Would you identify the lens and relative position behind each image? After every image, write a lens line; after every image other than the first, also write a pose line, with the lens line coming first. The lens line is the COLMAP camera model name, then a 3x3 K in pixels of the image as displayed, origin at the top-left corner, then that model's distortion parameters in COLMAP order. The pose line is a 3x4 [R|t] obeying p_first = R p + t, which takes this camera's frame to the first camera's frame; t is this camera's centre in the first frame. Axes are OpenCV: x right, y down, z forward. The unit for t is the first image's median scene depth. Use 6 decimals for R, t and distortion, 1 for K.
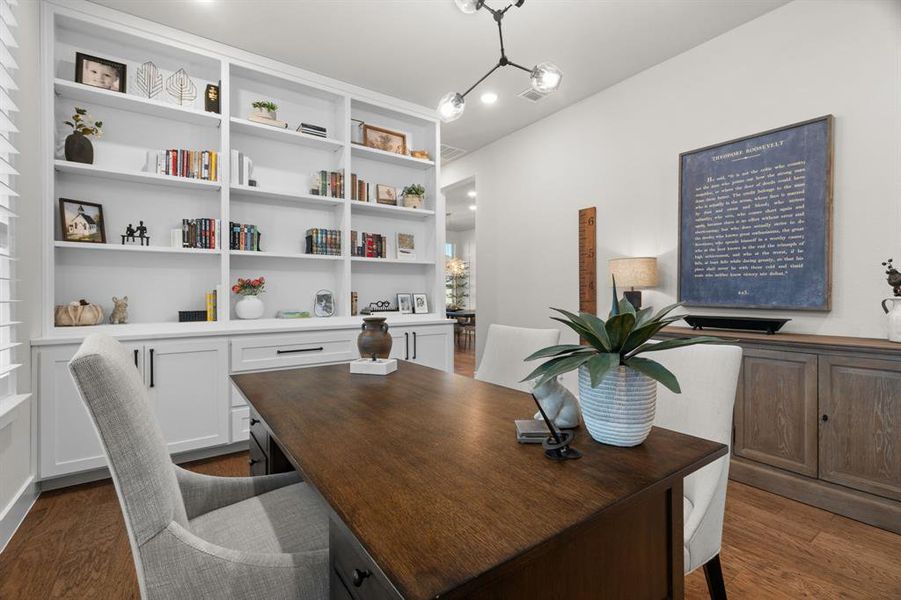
lens RADIAL K [[406.2, 0, 448.3], [0, 406.2, 294.5], [0, 0, 1]] dist [0.002932, -0.000375]
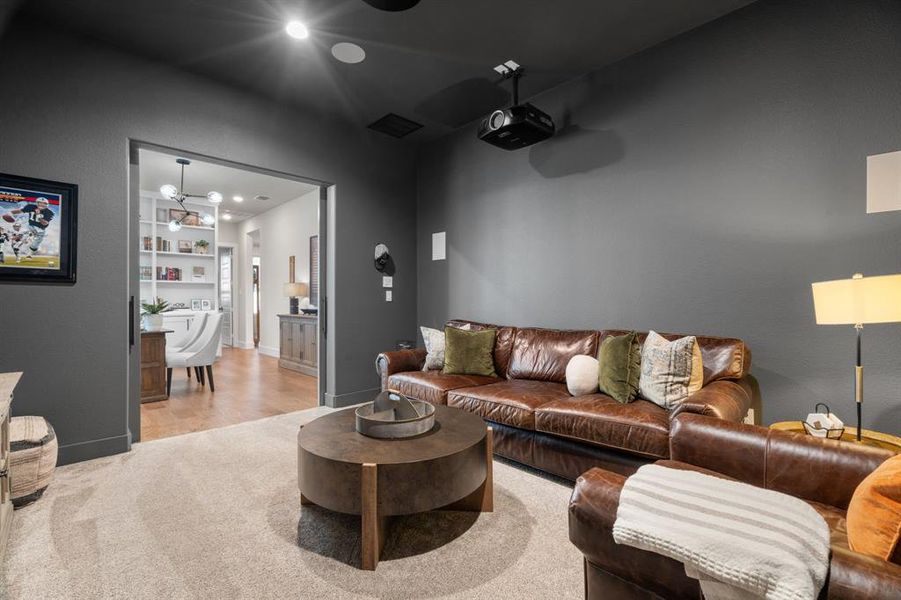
lens RADIAL K [[406.2, 0, 453.5], [0, 406.2, 304.2], [0, 0, 1]] dist [0.002932, -0.000375]
pose [[0.985949, -0.002855, 0.167021, 0.780138], [0.001882, 0.999980, 0.005983, 0.010485], [-0.167035, -0.005585, 0.985935, -1.077863]]
